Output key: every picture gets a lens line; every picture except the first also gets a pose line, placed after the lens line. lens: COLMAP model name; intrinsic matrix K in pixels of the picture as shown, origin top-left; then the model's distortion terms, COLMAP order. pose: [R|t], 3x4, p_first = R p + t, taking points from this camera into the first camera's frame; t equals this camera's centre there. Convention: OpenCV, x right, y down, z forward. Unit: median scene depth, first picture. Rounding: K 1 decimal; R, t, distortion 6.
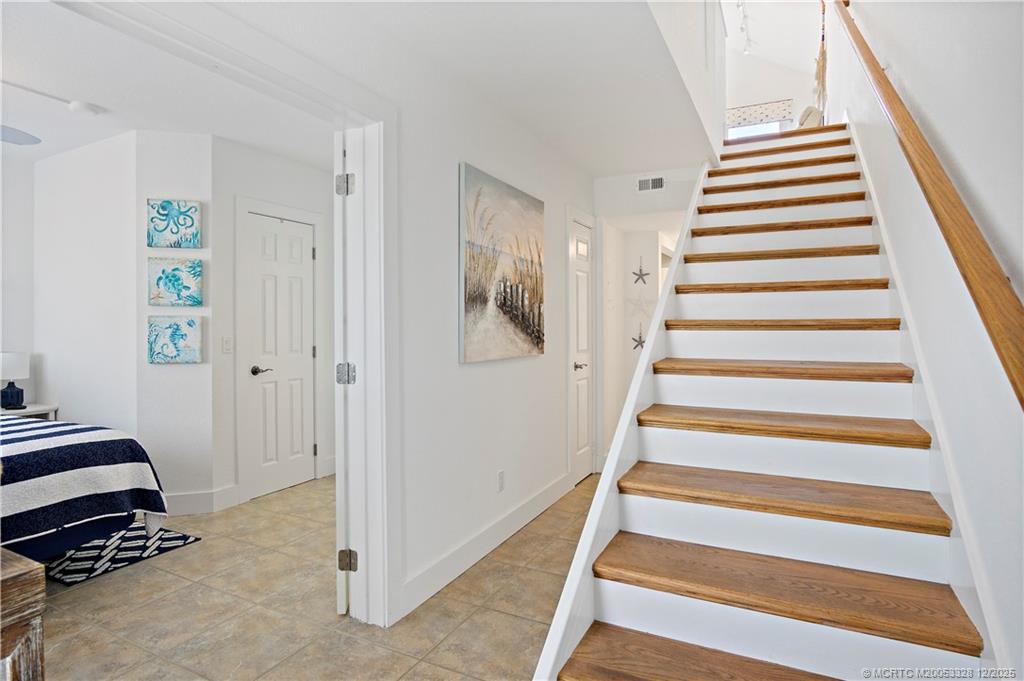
lens RADIAL K [[555.7, 0, 510.8], [0, 555.7, 329.5], [0, 0, 1]] dist [-0.032317, 0.009638]
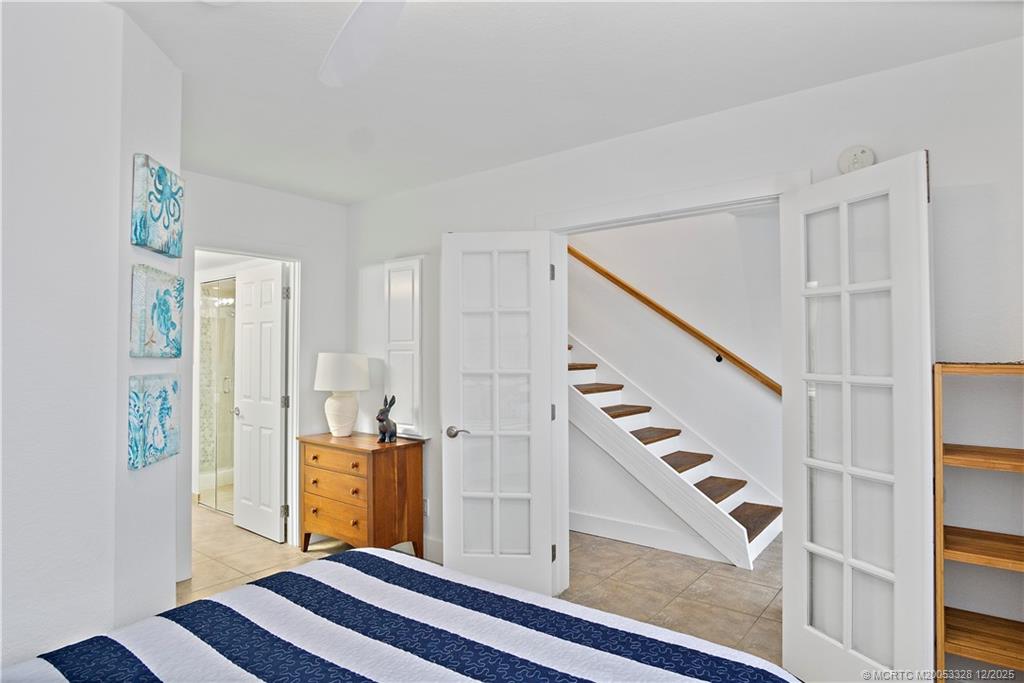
lens RADIAL K [[555.7, 0, 515.0], [0, 555.7, 346.5], [0, 0, 1]] dist [-0.032317, 0.009638]
pose [[0.213329, 0.010875, 0.976920, -1.080156], [0.018771, 0.999708, -0.015228, -0.038713], [-0.976800, 0.021586, 0.213063, 0.534332]]
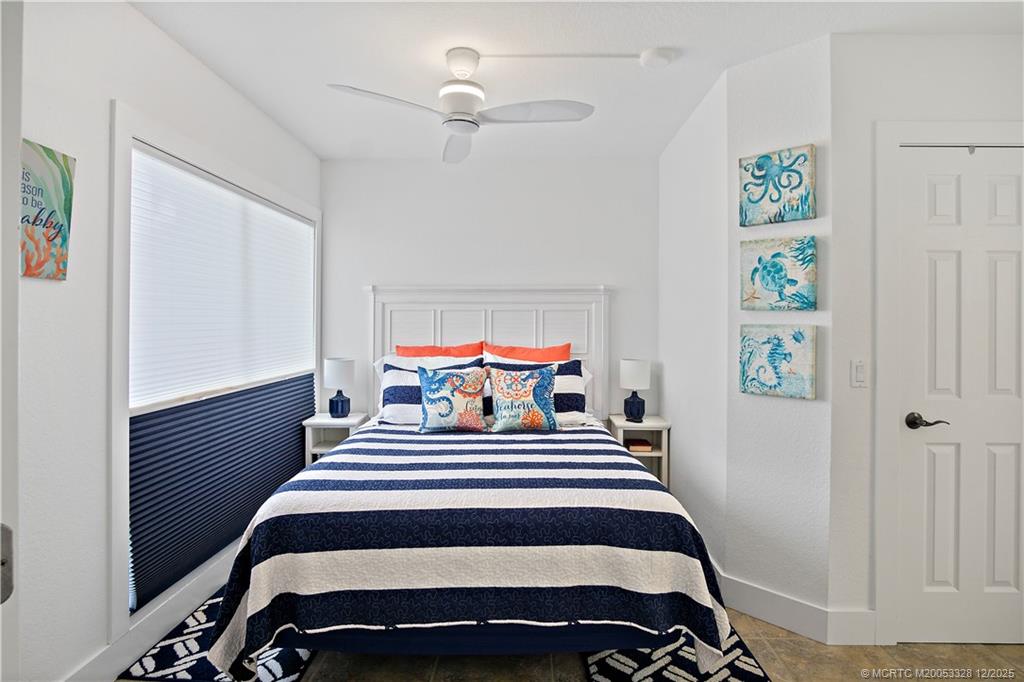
lens RADIAL K [[555.7, 0, 513.0], [0, 555.7, 314.7], [0, 0, 1]] dist [-0.032317, 0.009638]
pose [[0.419819, -0.004022, -0.907599, -0.138205], [-0.016432, 0.999793, -0.012032, -0.024131], [0.907459, 0.019965, 0.419666, 0.432110]]
